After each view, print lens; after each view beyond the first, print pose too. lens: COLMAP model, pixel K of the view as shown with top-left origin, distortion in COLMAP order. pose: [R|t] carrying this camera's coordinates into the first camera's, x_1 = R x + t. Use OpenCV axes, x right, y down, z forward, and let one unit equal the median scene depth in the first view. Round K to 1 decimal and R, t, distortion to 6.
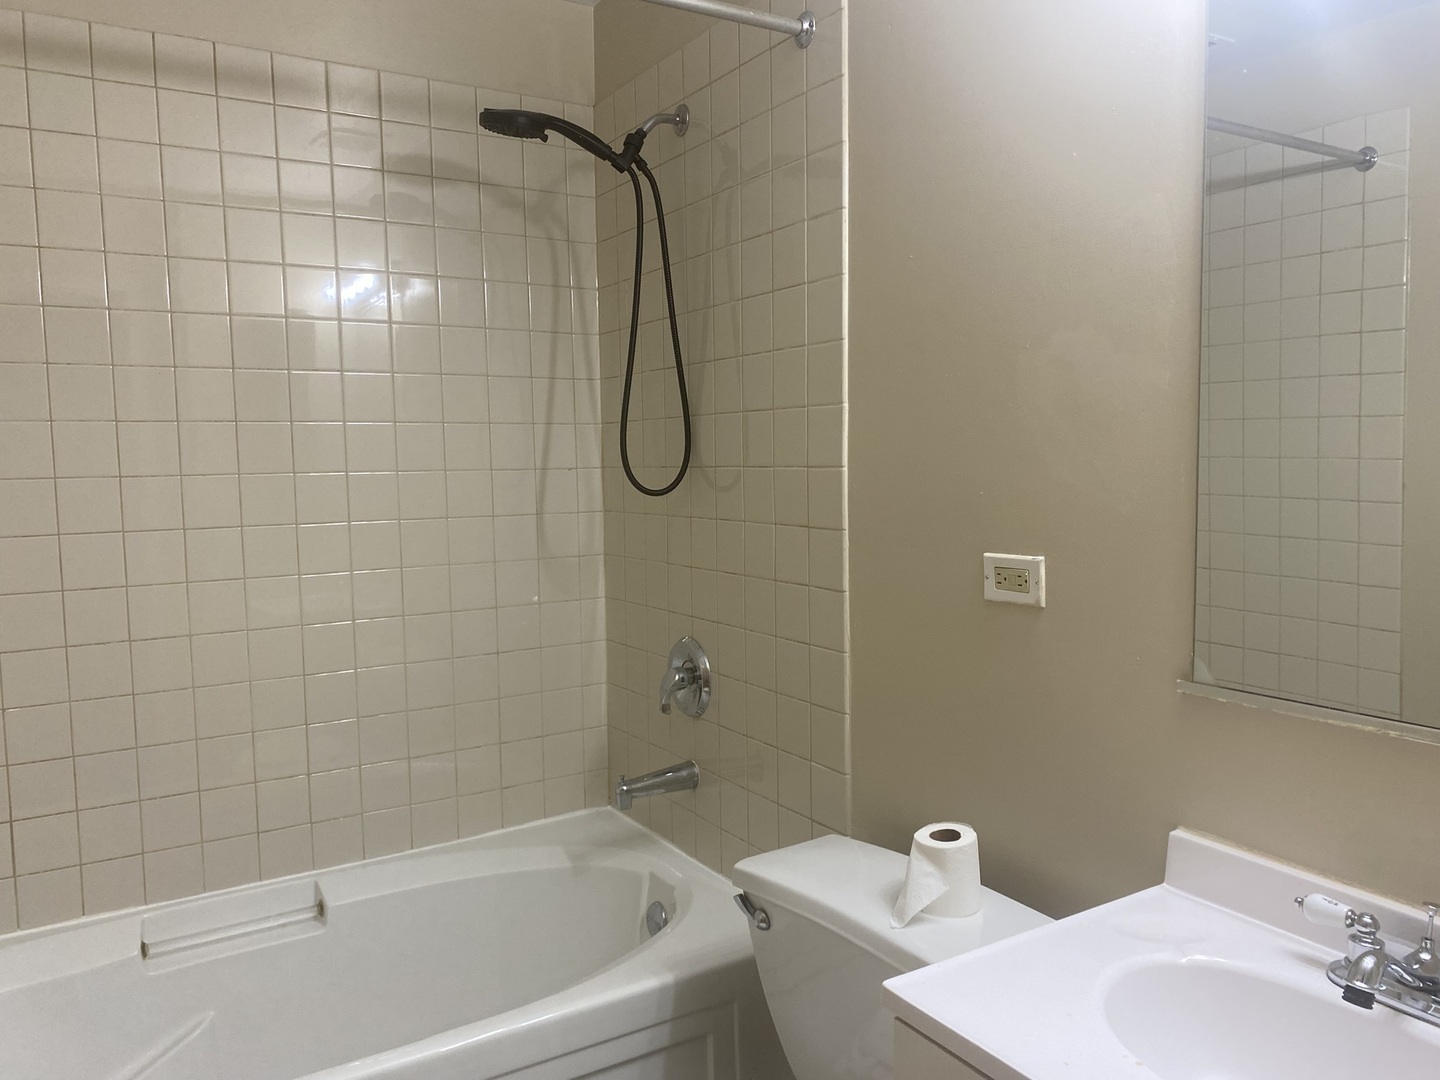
lens RADIAL K [[1092.0, 0, 719.6], [0, 1092.0, 540.4], [0, 0, 1]] dist [0.022186, -0.021987]
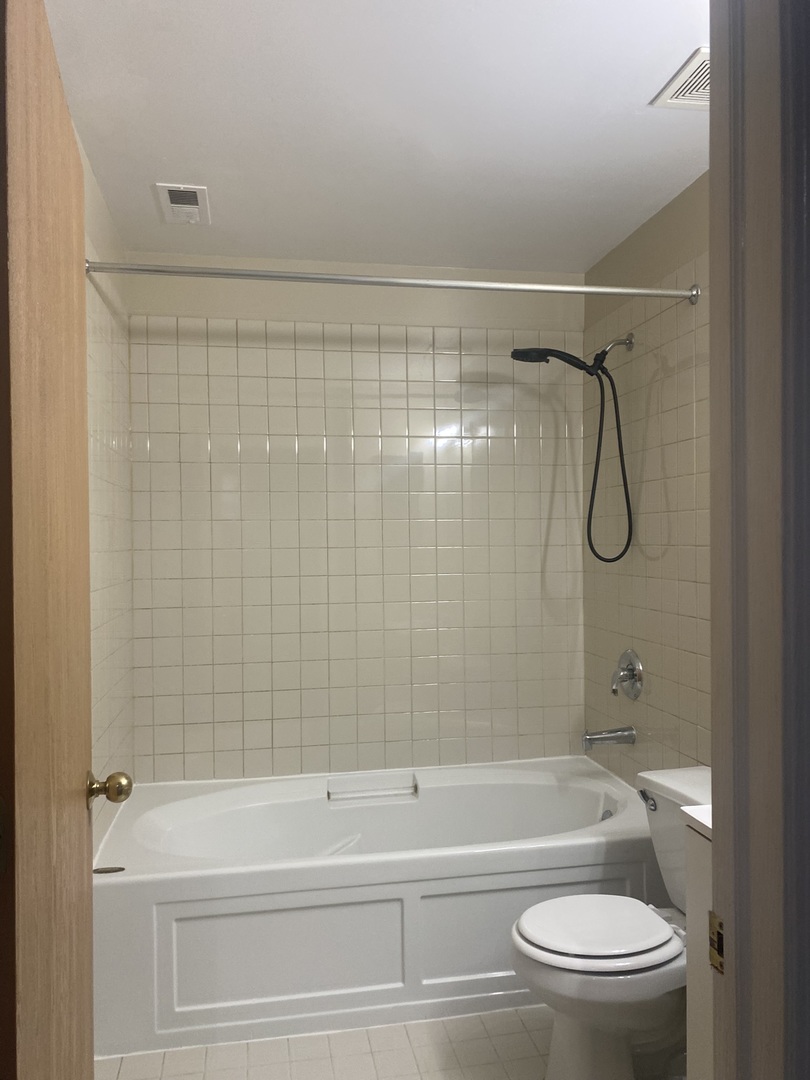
lens RADIAL K [[819.0, 0, 397.7], [0, 819.0, 539.9], [0, 0, 1]] dist [0.022186, -0.021987]
pose [[0.928417, 0.007822, -0.371456, 0.106696], [-0.034706, 0.997233, -0.065744, 0.018561], [0.369914, 0.073930, 0.926120, -0.289788]]
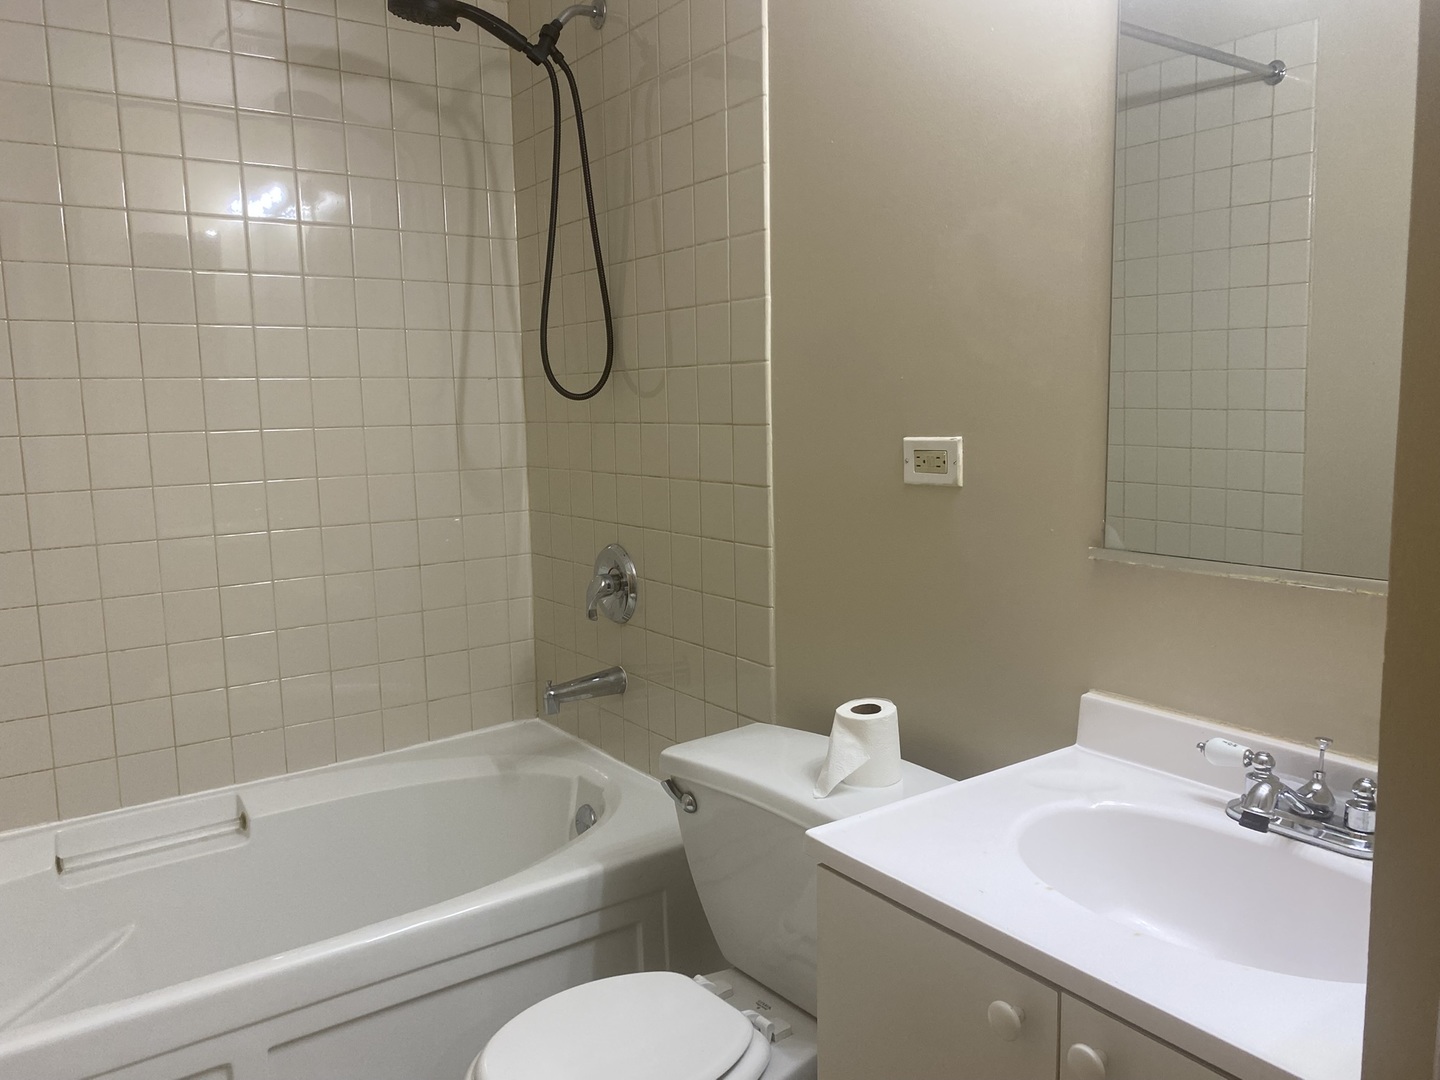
lens RADIAL K [[1092.0, 0, 717.1], [0, 1092.0, 535.1], [0, 0, 1]] dist [0.022186, -0.021987]
pose [[0.997904, -0.012821, 0.063433, 0.002675], [0.010067, 0.999001, 0.043546, 0.039937], [-0.063928, -0.042816, 0.997036, -0.000577]]
